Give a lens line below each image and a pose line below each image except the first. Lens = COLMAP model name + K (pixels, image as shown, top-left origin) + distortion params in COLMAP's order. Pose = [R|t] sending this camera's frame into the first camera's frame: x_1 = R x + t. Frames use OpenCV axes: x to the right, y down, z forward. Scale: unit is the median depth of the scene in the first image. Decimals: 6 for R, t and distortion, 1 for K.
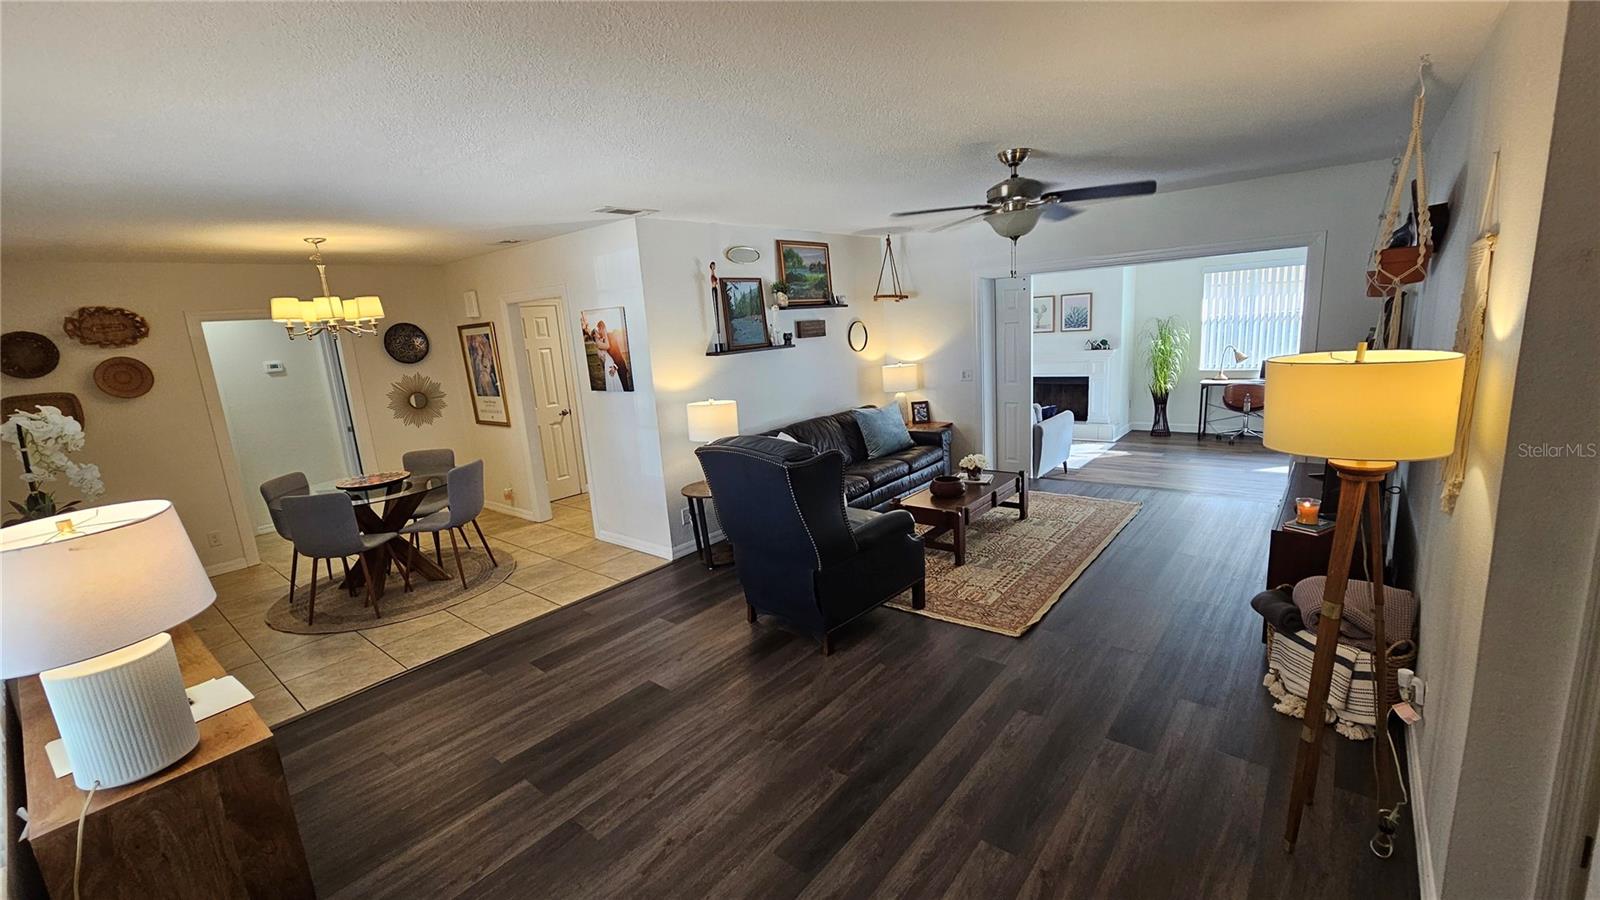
lens RADIAL K [[656.1, 0, 800.7], [0, 656.1, 452.1], [0, 0, 1]] dist [-0.000302, -0.000083]
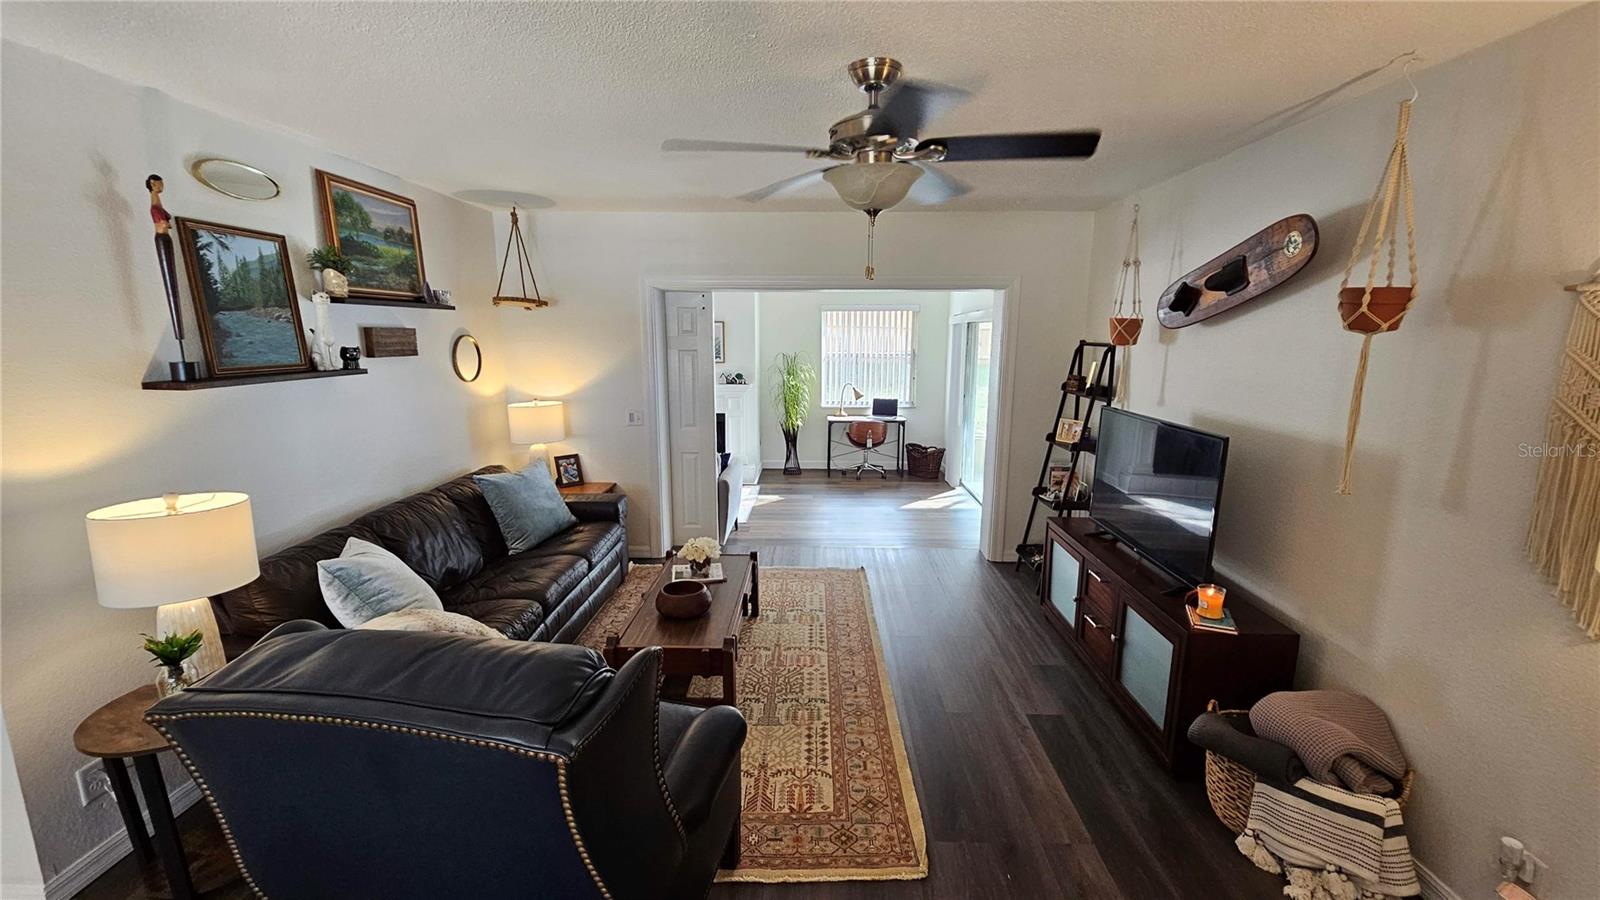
lens RADIAL K [[656.1, 0, 800.7], [0, 656.1, 452.1], [0, 0, 1]] dist [-0.000302, -0.000083]
pose [[0.783294, -0.042789, 0.620177, -0.065784], [0.067476, 0.997586, -0.016394, -0.061141], [-0.617979, 0.054688, 0.784290, 0.349951]]
